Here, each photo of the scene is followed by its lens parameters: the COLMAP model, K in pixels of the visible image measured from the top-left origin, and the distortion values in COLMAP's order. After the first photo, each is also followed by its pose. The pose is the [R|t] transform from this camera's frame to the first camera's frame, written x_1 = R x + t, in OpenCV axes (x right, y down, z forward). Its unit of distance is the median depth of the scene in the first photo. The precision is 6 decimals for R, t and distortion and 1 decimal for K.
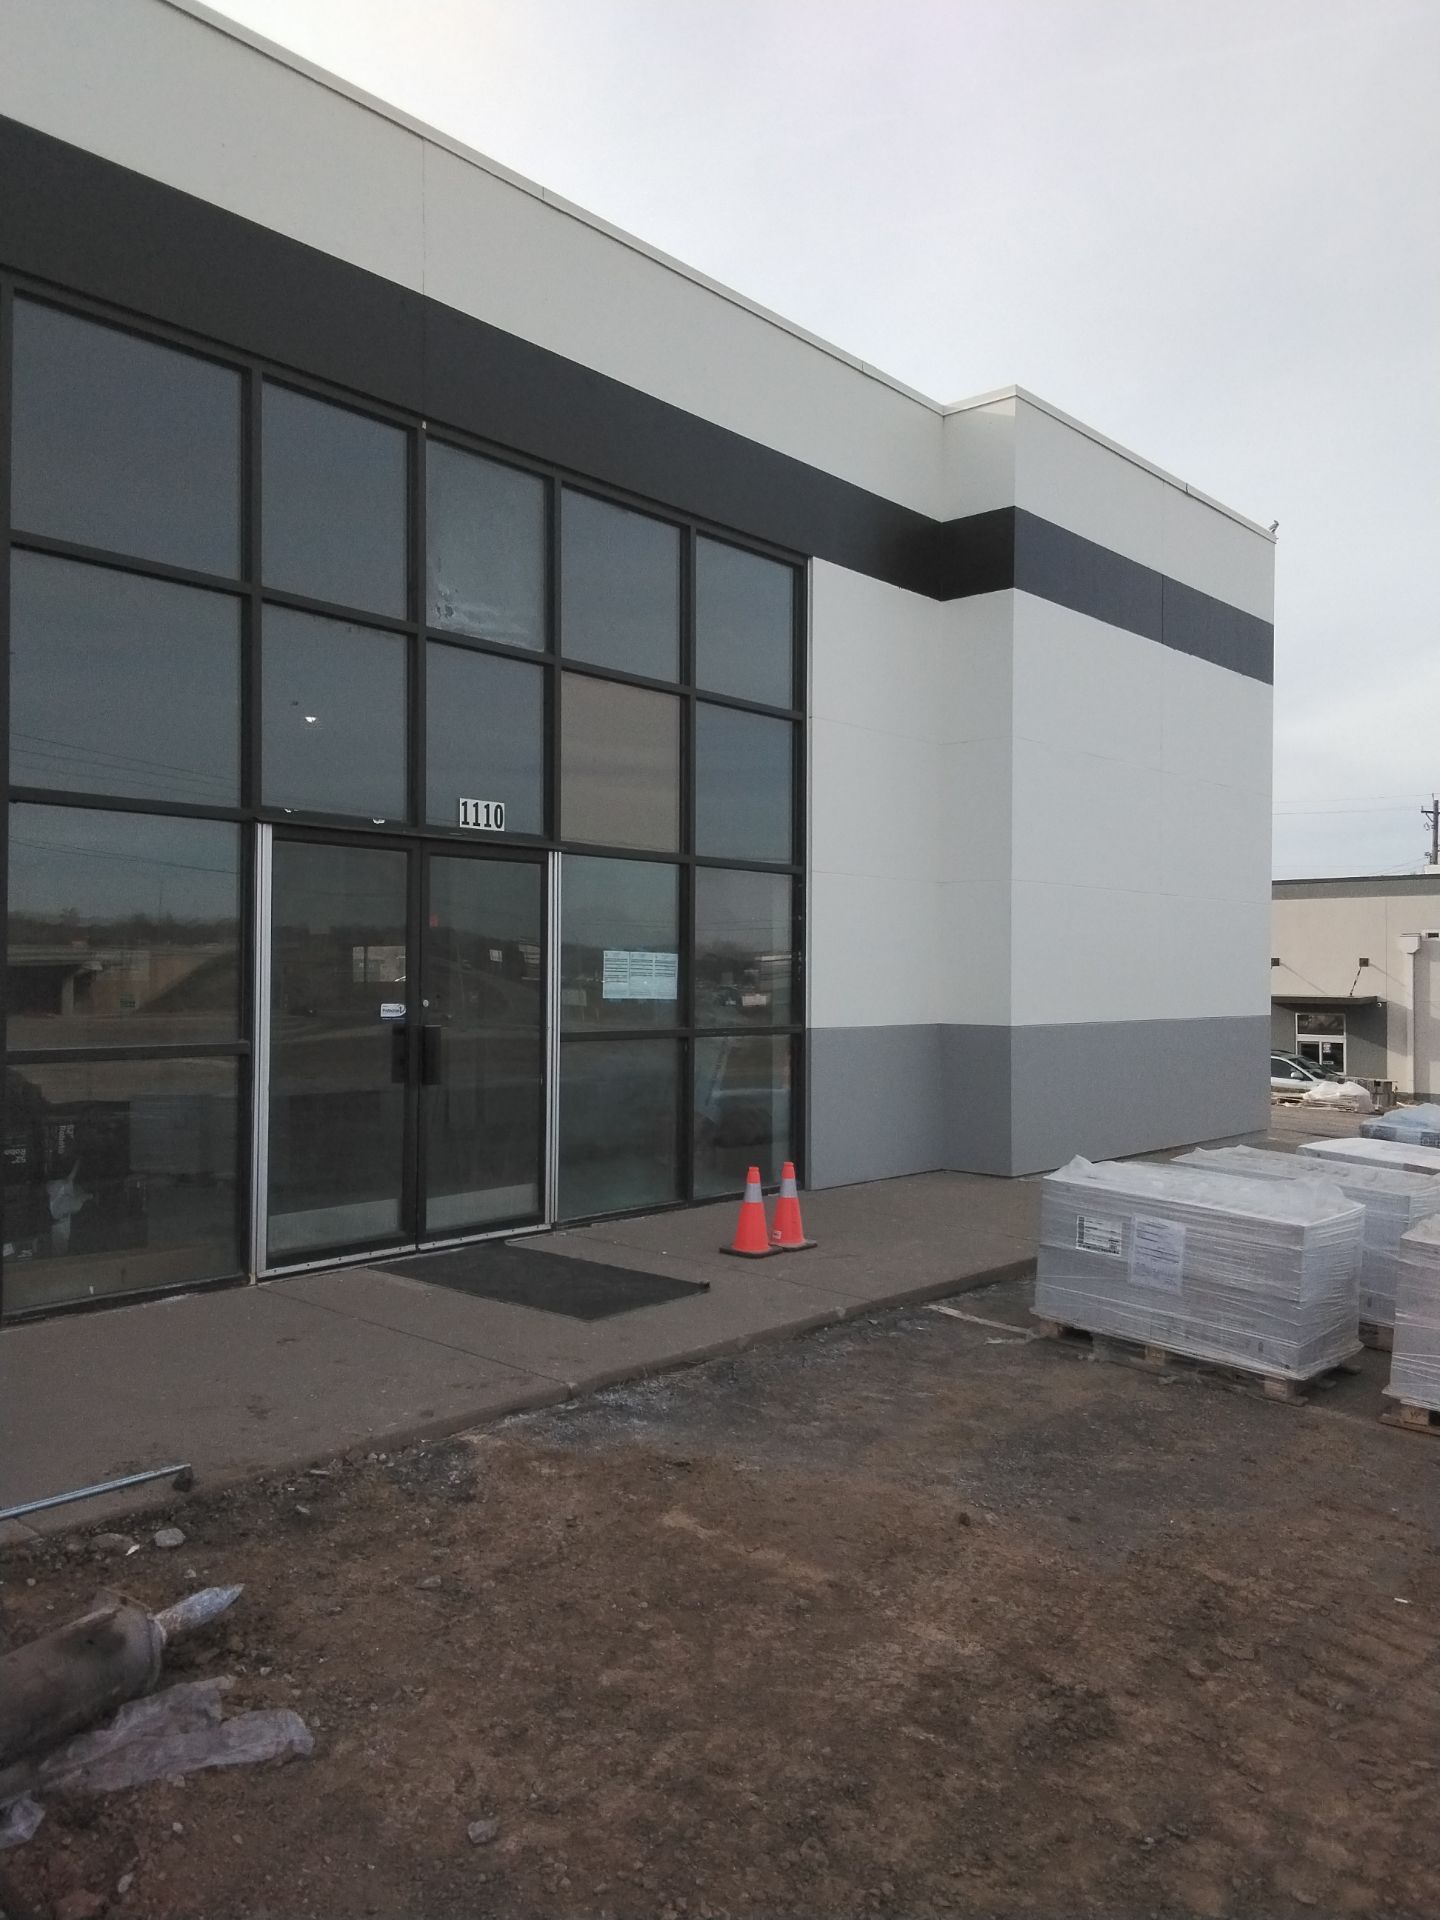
lens RADIAL K [[1468.7, 0, 722.1], [0, 1468.7, 958.5], [0, 0, 1]] dist [0.102231, -0.152328]
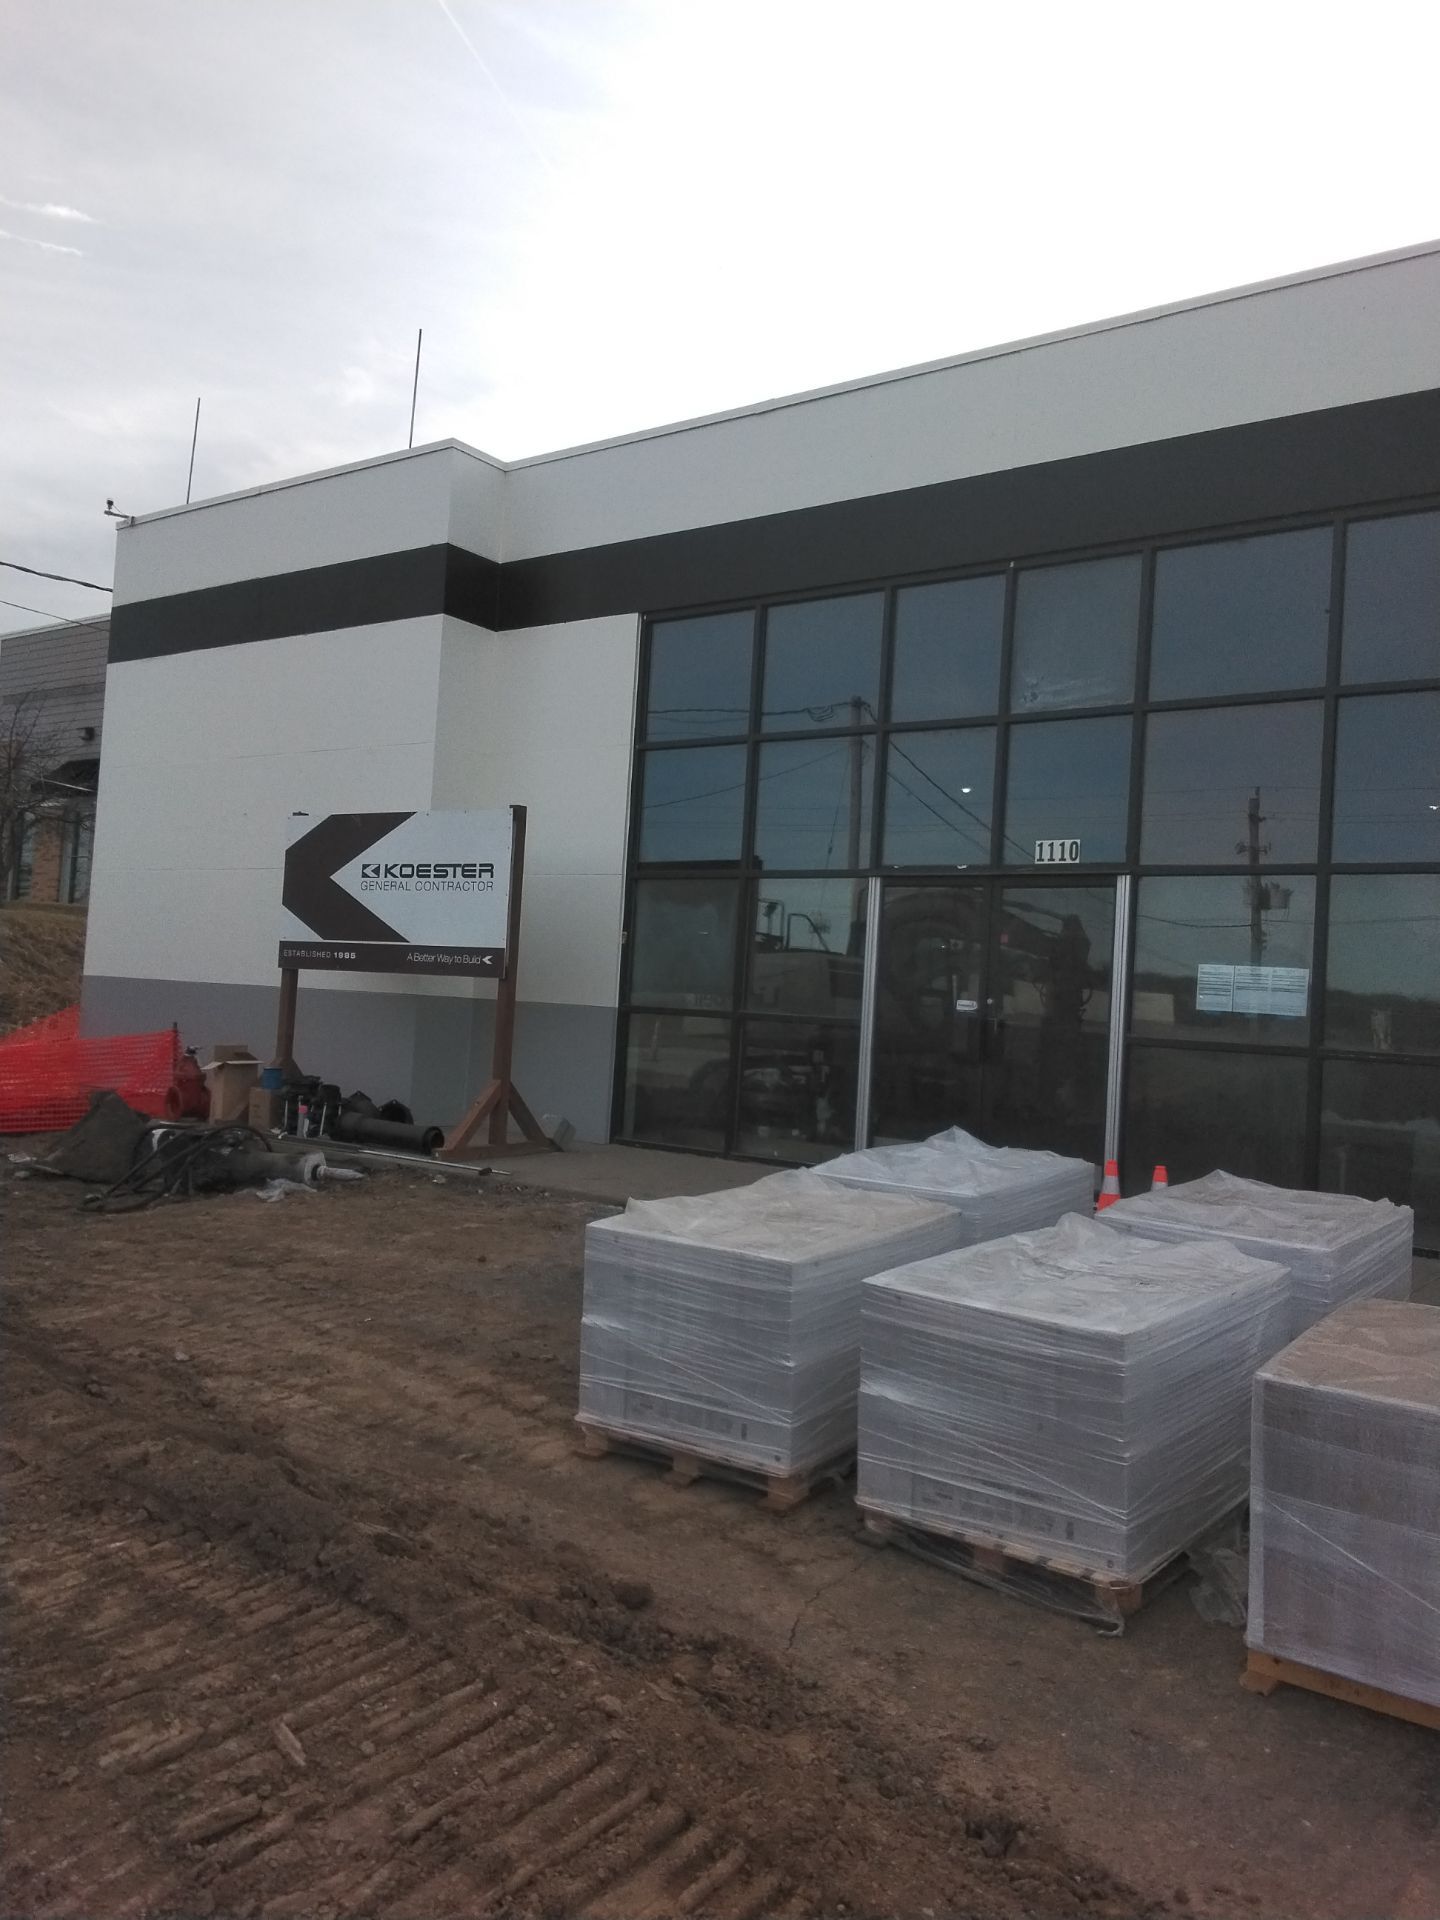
lens RADIAL K [[1468.7, 0, 722.1], [0, 1468.7, 958.5], [0, 0, 1]] dist [0.102231, -0.152328]
pose [[0.087736, -0.034375, -0.995550, 1.031343], [-0.044703, 0.998262, -0.038408, 0.050688], [0.995140, 0.047874, 0.086047, 0.621888]]
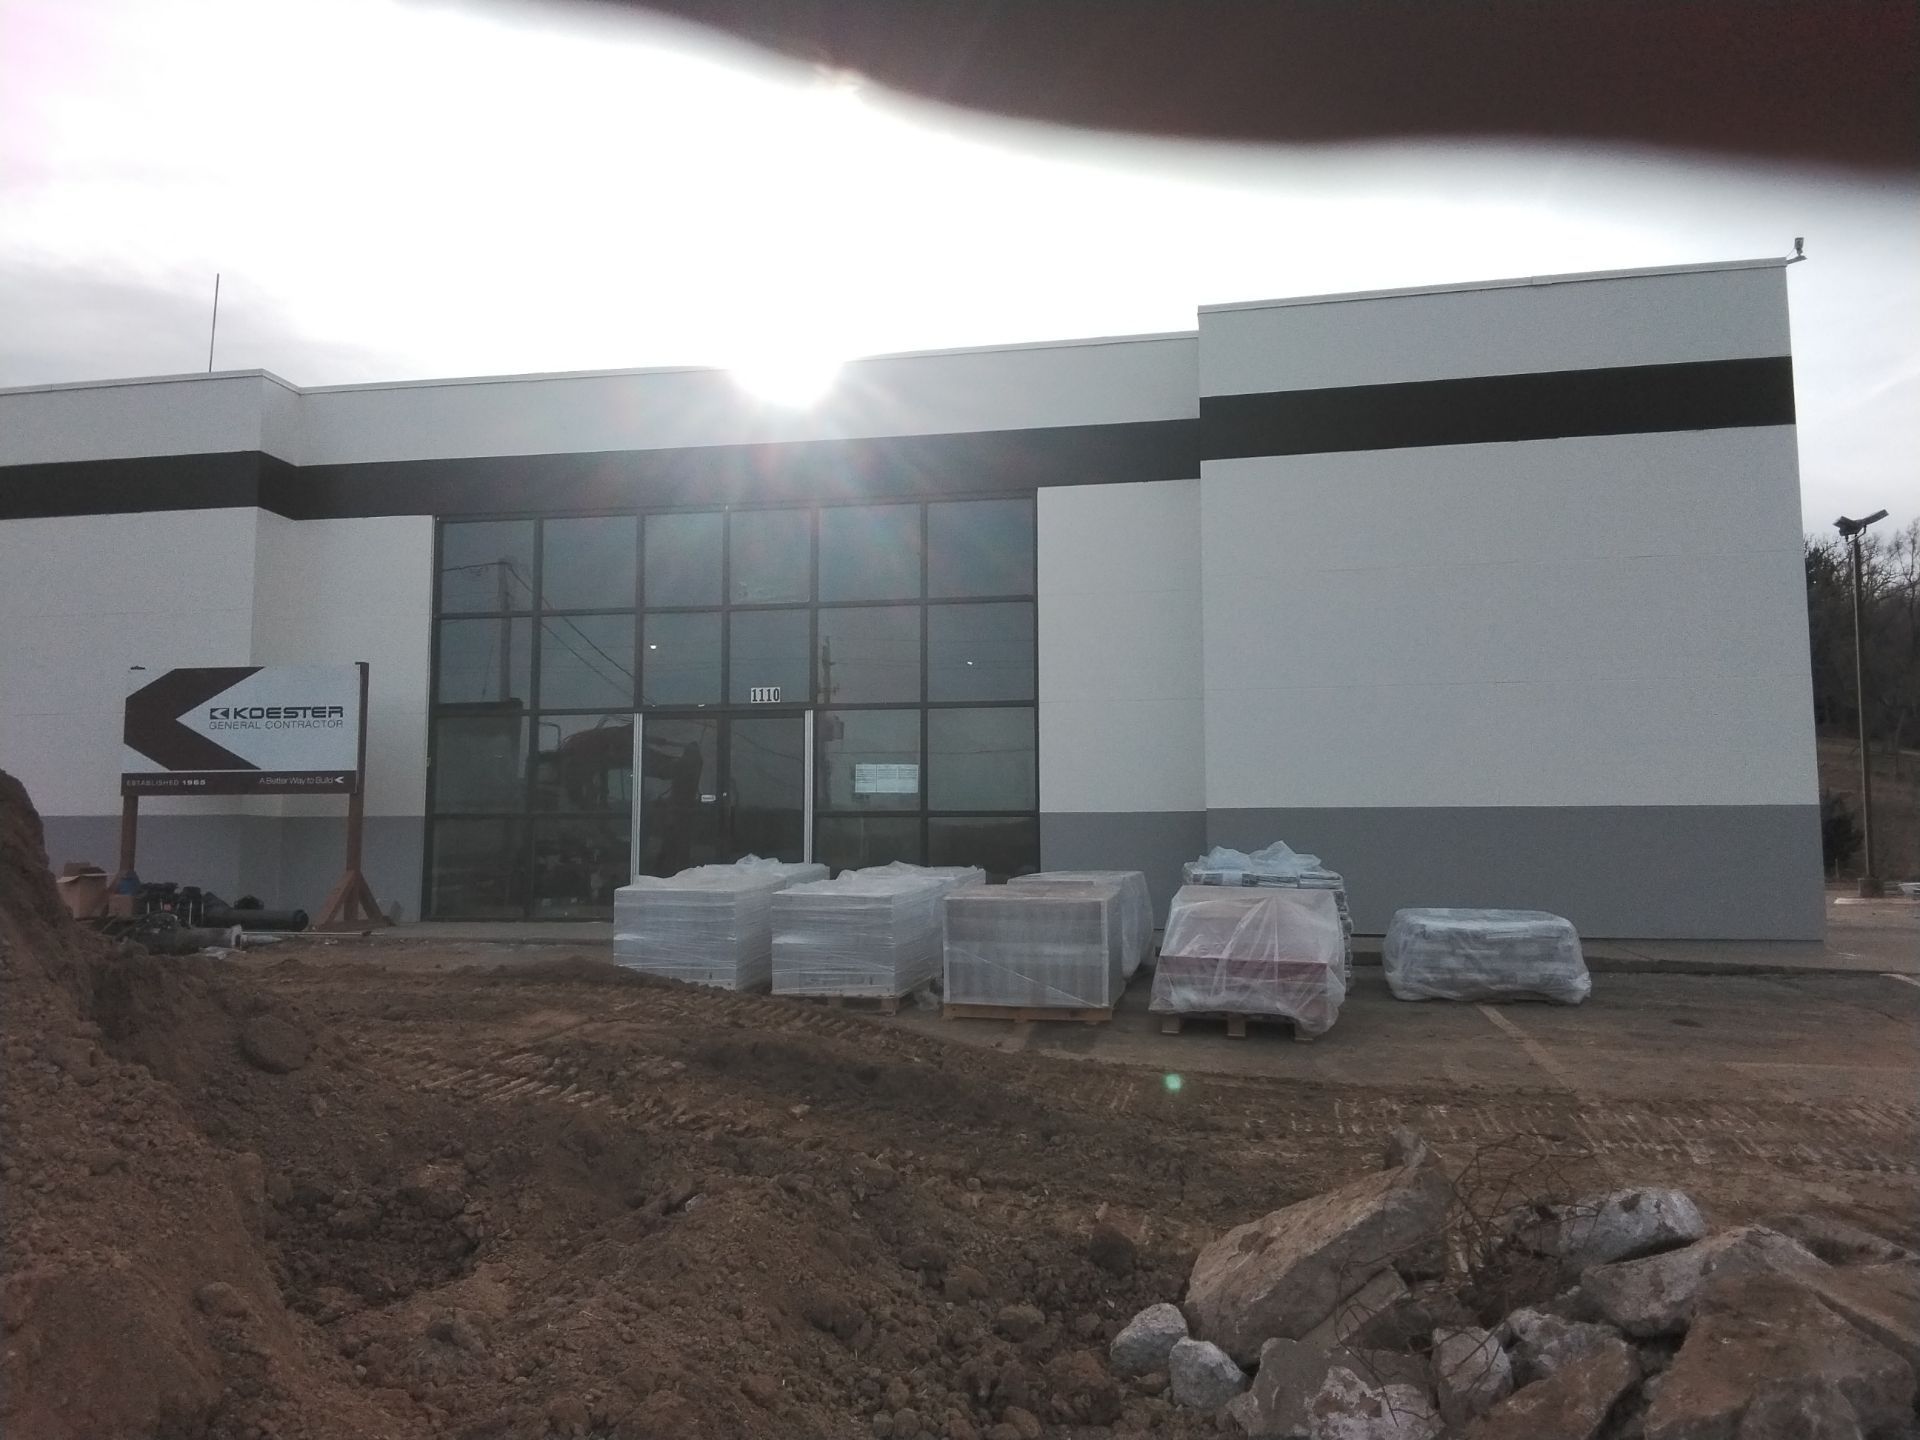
lens RADIAL K [[1468.7, 0, 953.0], [0, 1468.7, 723.7], [0, 0, 1]] dist [0.102231, -0.152328]
pose [[0.500545, -0.088751, -0.861149, 1.578624], [0.012773, 0.995380, -0.095161, 0.121576], [0.865616, 0.036633, 0.499366, 0.267967]]
